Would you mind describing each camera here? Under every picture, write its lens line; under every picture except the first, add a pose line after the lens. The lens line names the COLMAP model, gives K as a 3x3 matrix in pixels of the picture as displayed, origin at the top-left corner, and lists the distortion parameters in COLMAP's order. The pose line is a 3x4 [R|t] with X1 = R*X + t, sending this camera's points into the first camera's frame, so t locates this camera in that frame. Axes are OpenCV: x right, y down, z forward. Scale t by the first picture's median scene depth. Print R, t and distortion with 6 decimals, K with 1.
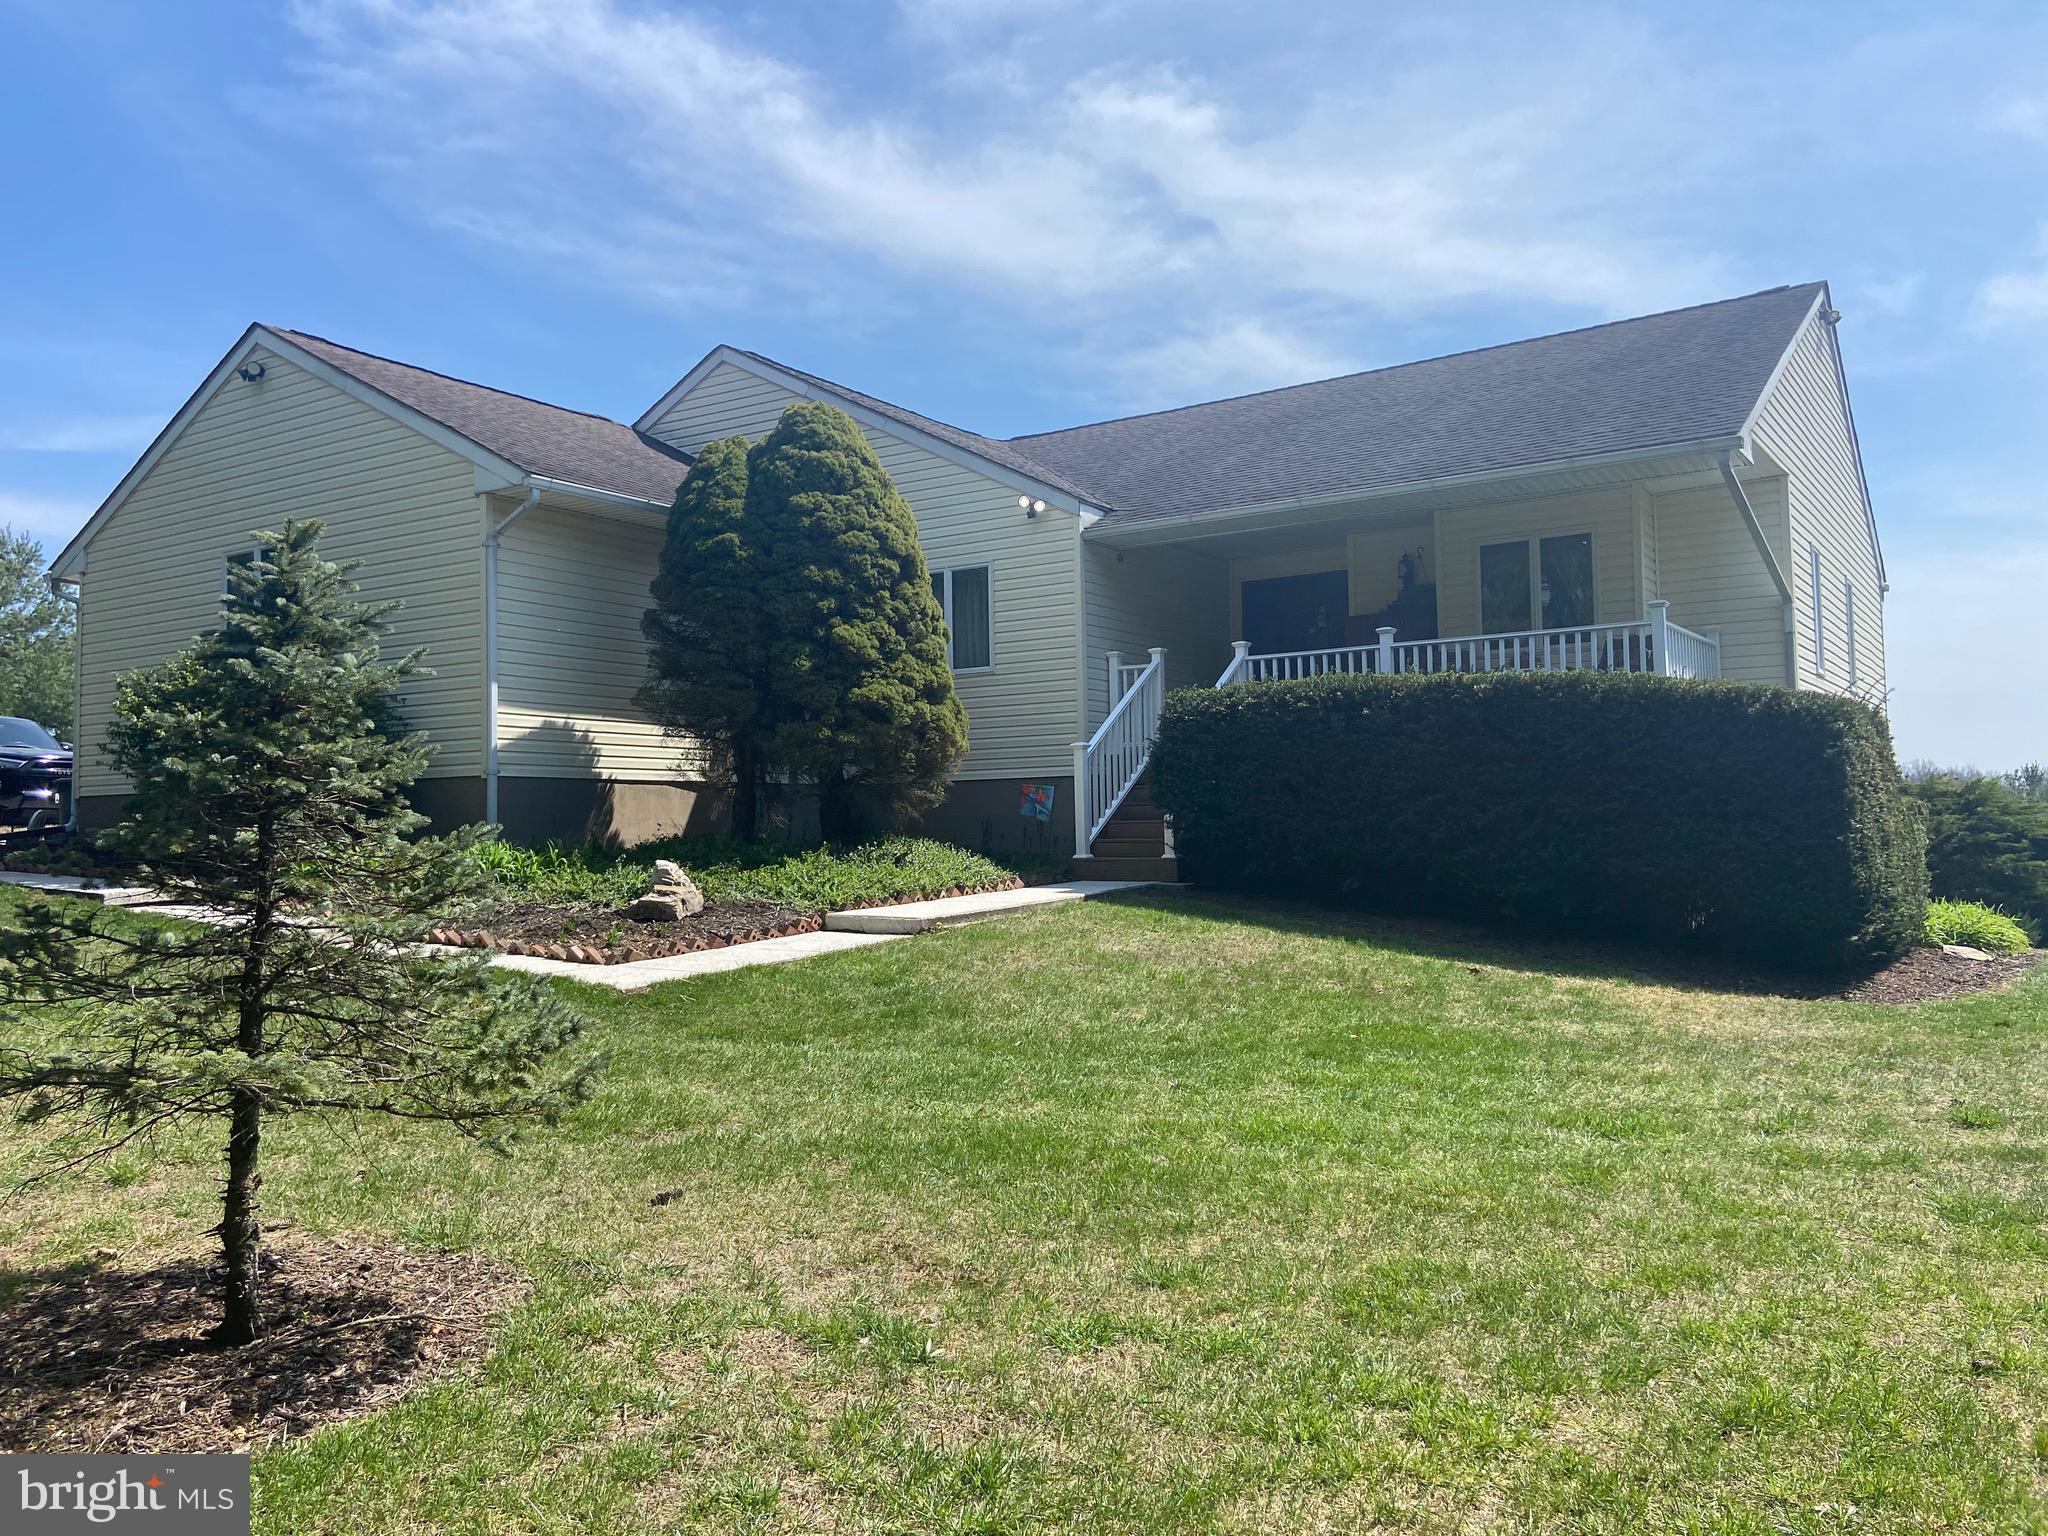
lens RADIAL K [[1546.0, 0, 1018.5], [0, 1546.0, 713.6], [0, 0, 1]] dist [0.117935, -0.144572]
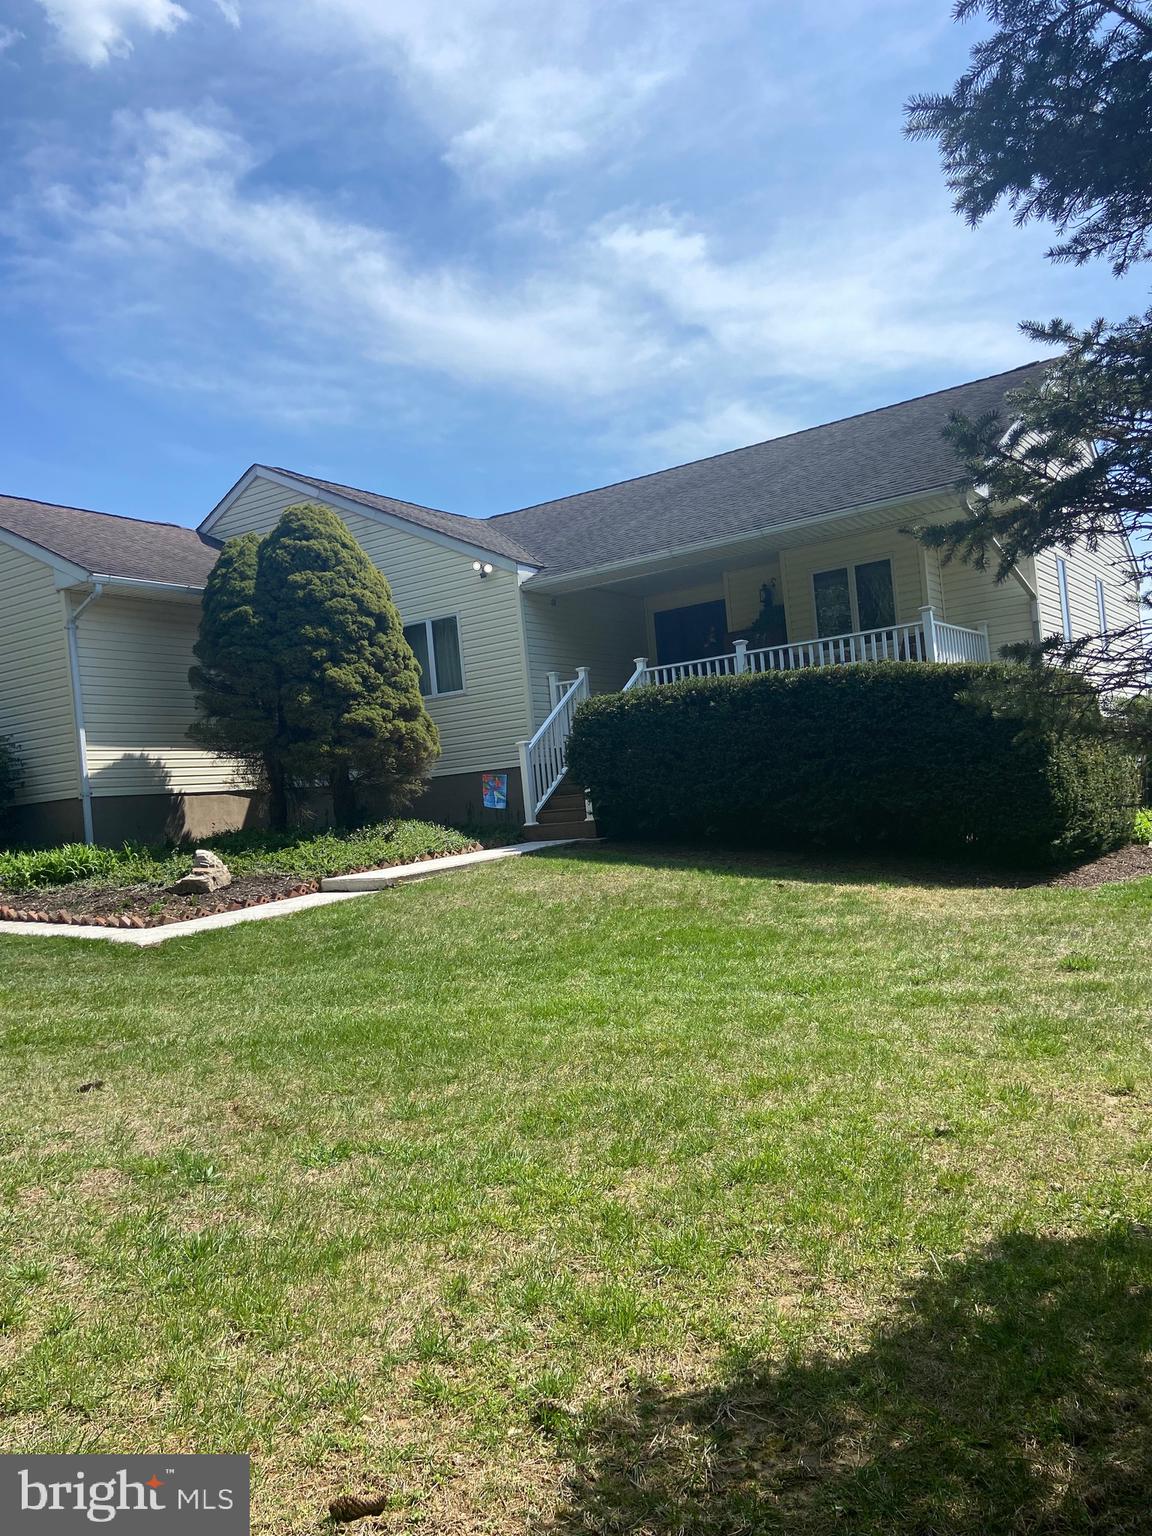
lens RADIAL K [[1165.5, 0, 576.0], [0, 1165.5, 768.0], [0, 0, 1]] dist [0.109017, -0.081872]
pose [[0.997259, -0.073360, -0.009626, 0.100411], [0.073712, 0.996333, 0.043445, 0.001103], [0.006403, -0.044035, 0.999009, -0.029732]]
